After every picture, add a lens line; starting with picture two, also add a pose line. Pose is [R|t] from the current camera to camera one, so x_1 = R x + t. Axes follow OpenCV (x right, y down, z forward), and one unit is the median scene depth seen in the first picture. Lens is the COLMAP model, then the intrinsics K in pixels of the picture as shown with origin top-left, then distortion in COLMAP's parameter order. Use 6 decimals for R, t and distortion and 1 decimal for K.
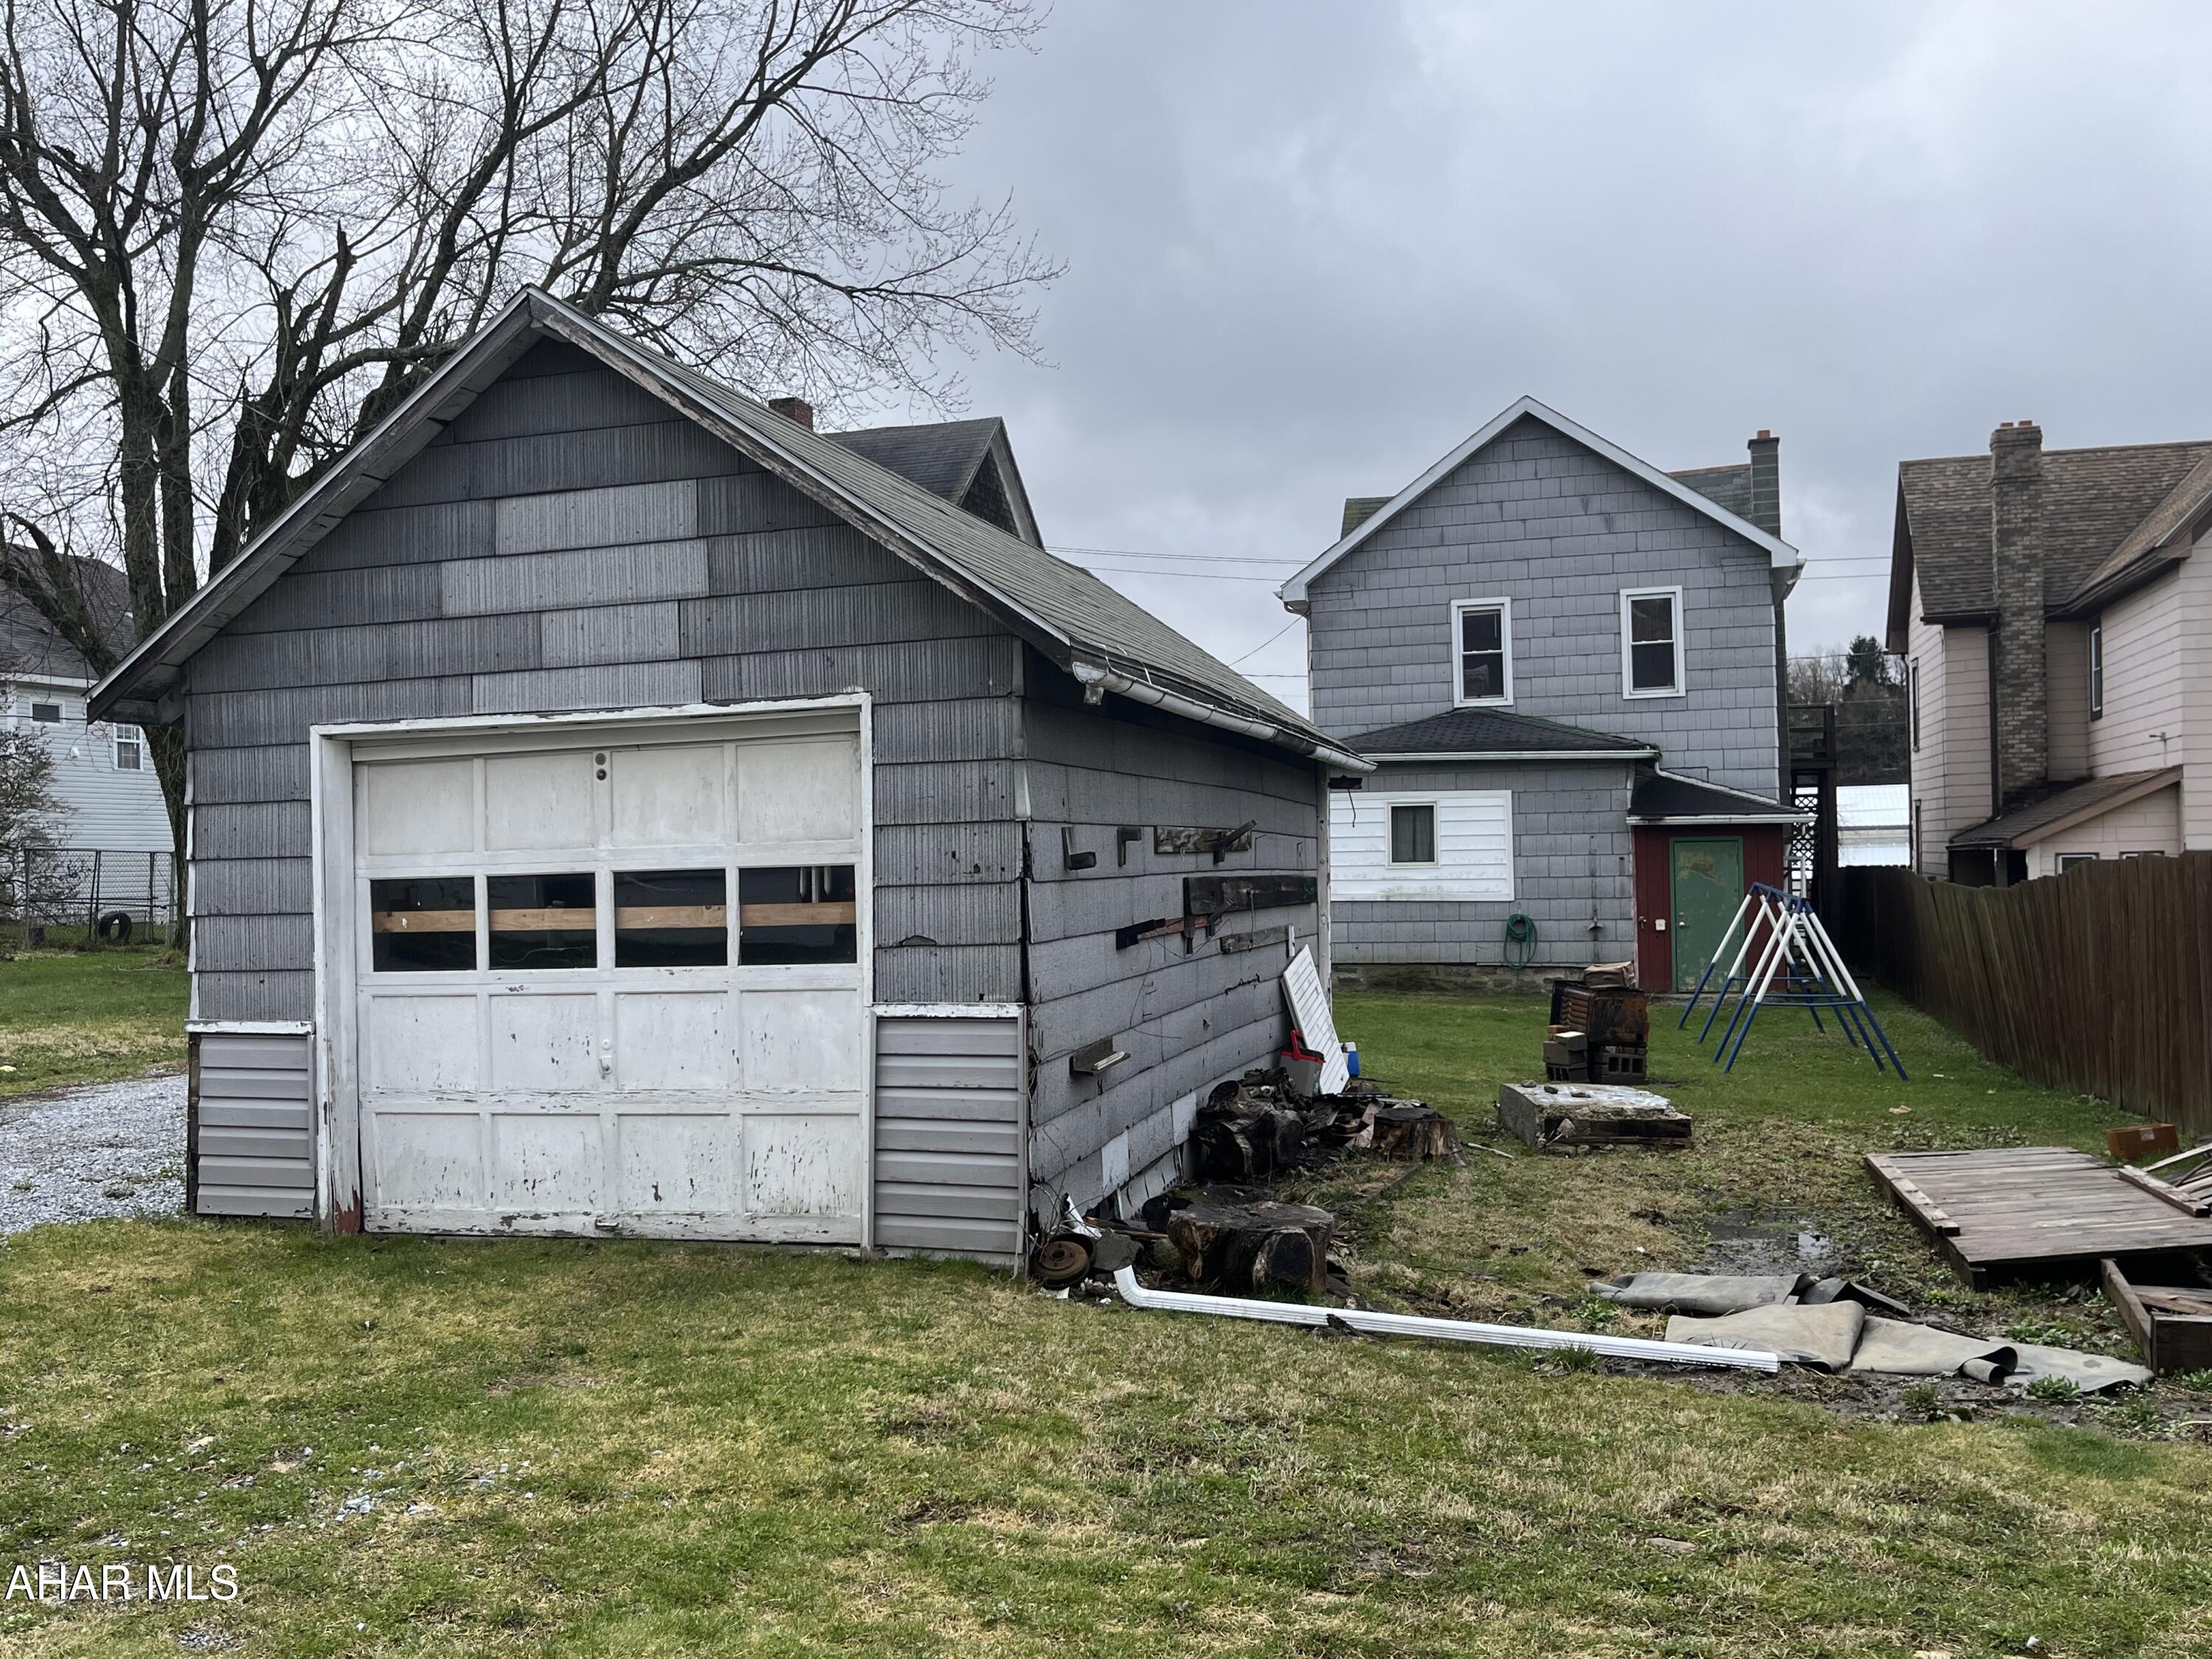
lens RADIAL K [[1940.8, 0, 1104.2], [0, 1940.8, 842.5], [0, 0, 1]] dist [0.081634, -0.170803]
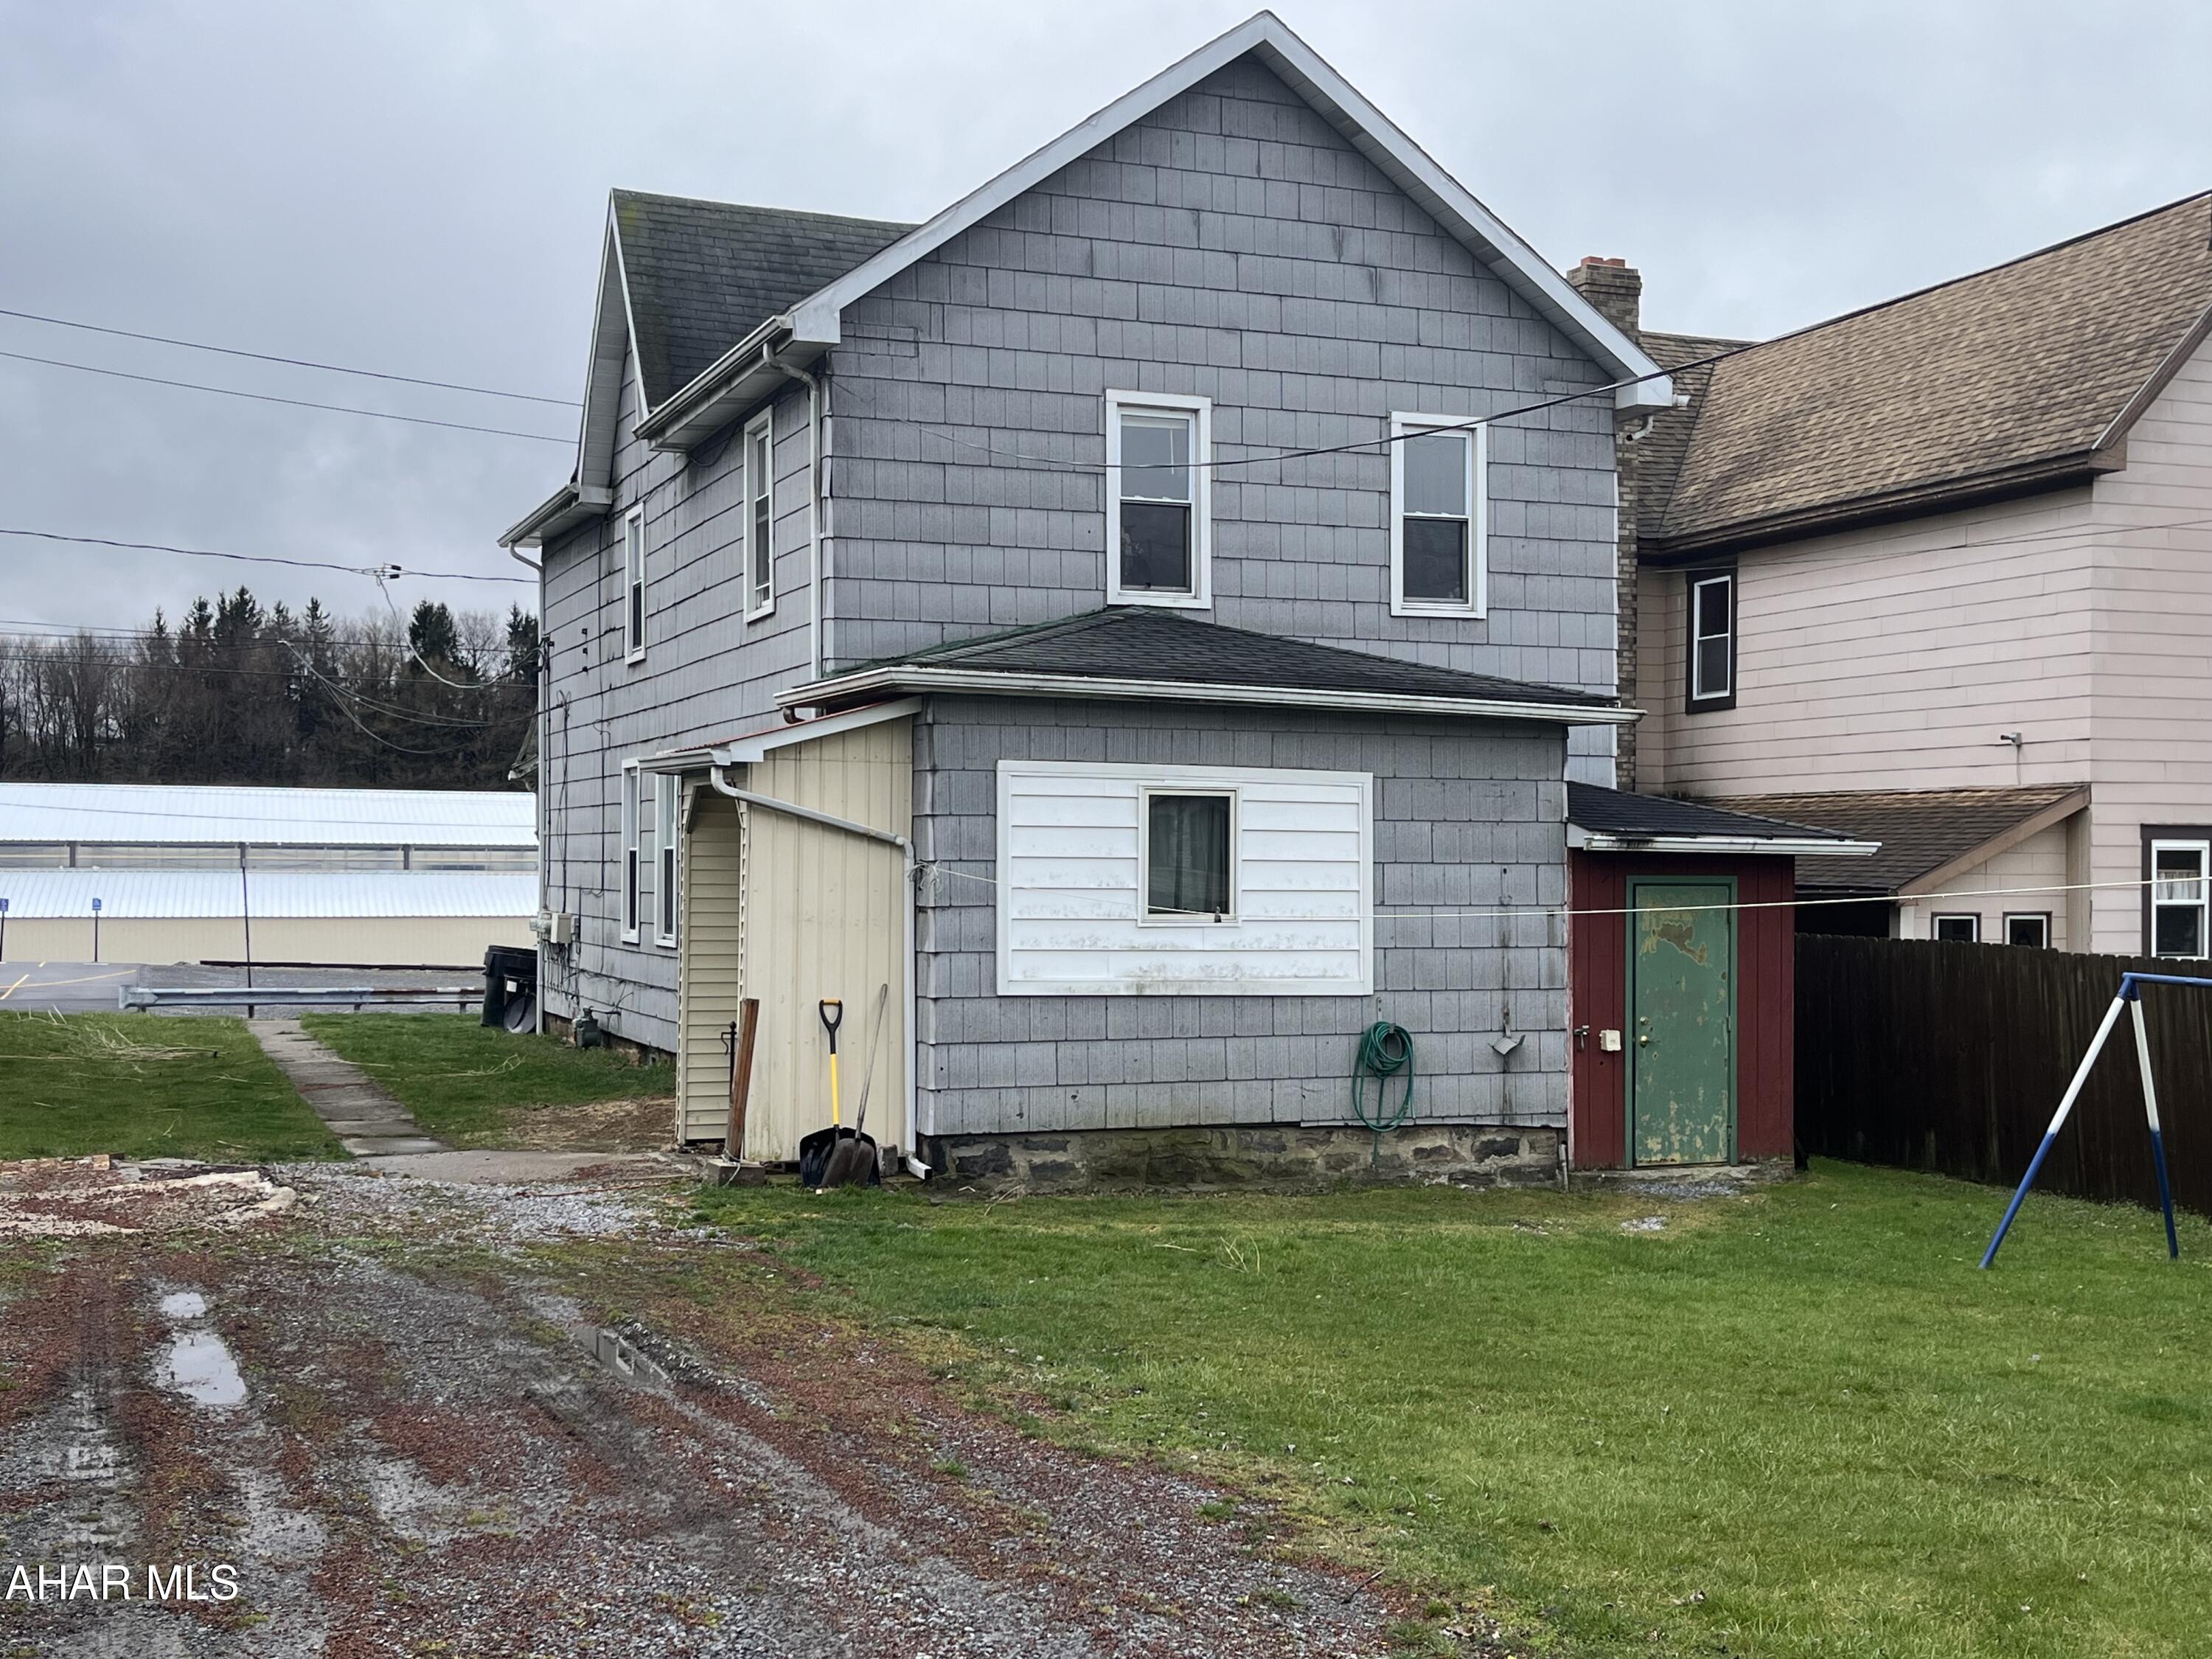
lens RADIAL K [[2495.8, 0, 1106.0], [0, 2495.8, 829.5], [0, 0, 1]] dist [0.201813, -0.626700]
pose [[0.778152, 0.033834, 0.627164, -0.247461], [-0.026491, 0.999427, -0.021049, 0.002937], [-0.627517, -0.000234, 0.778603, 0.546952]]
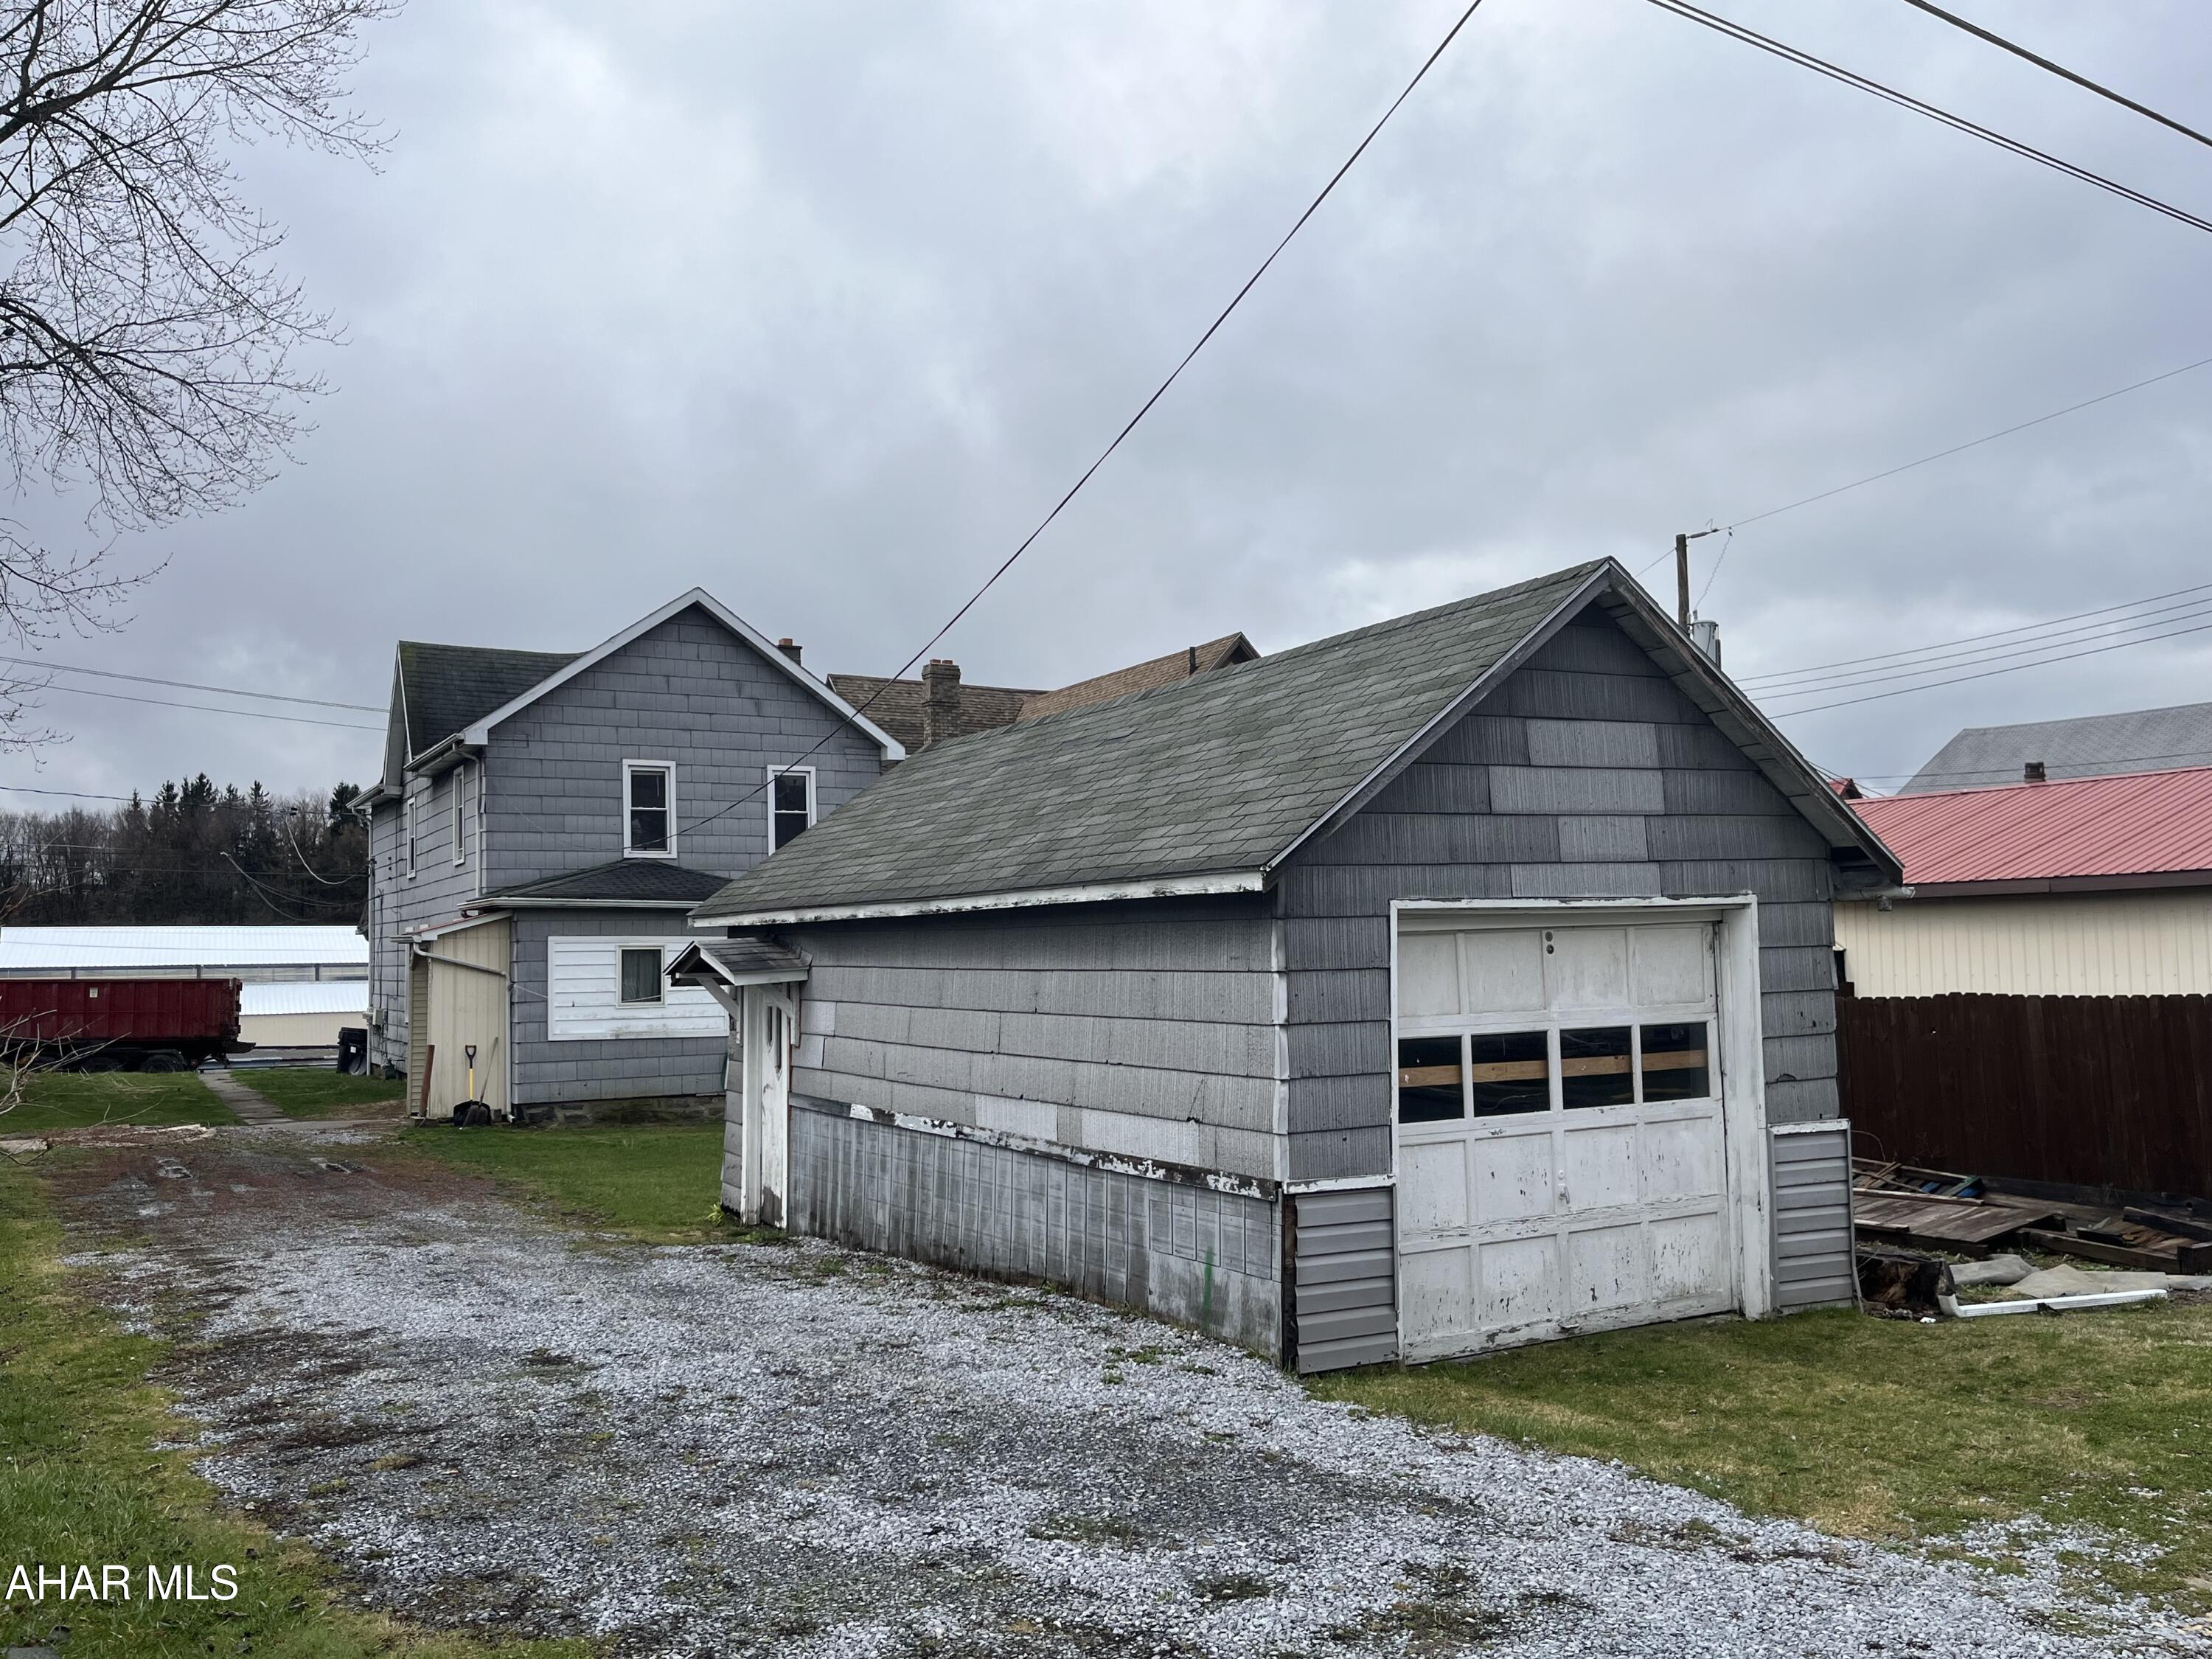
lens RADIAL K [[1784.5, 0, 1097.4], [0, 1784.5, 840.5], [0, 0, 1]] dist [0.045484, -0.003464]
pose [[0.689196, 0.057814, 0.722265, -0.394937], [-0.004392, 0.997127, -0.075624, -0.005330], [-0.724561, 0.048947, 0.687470, 0.136646]]
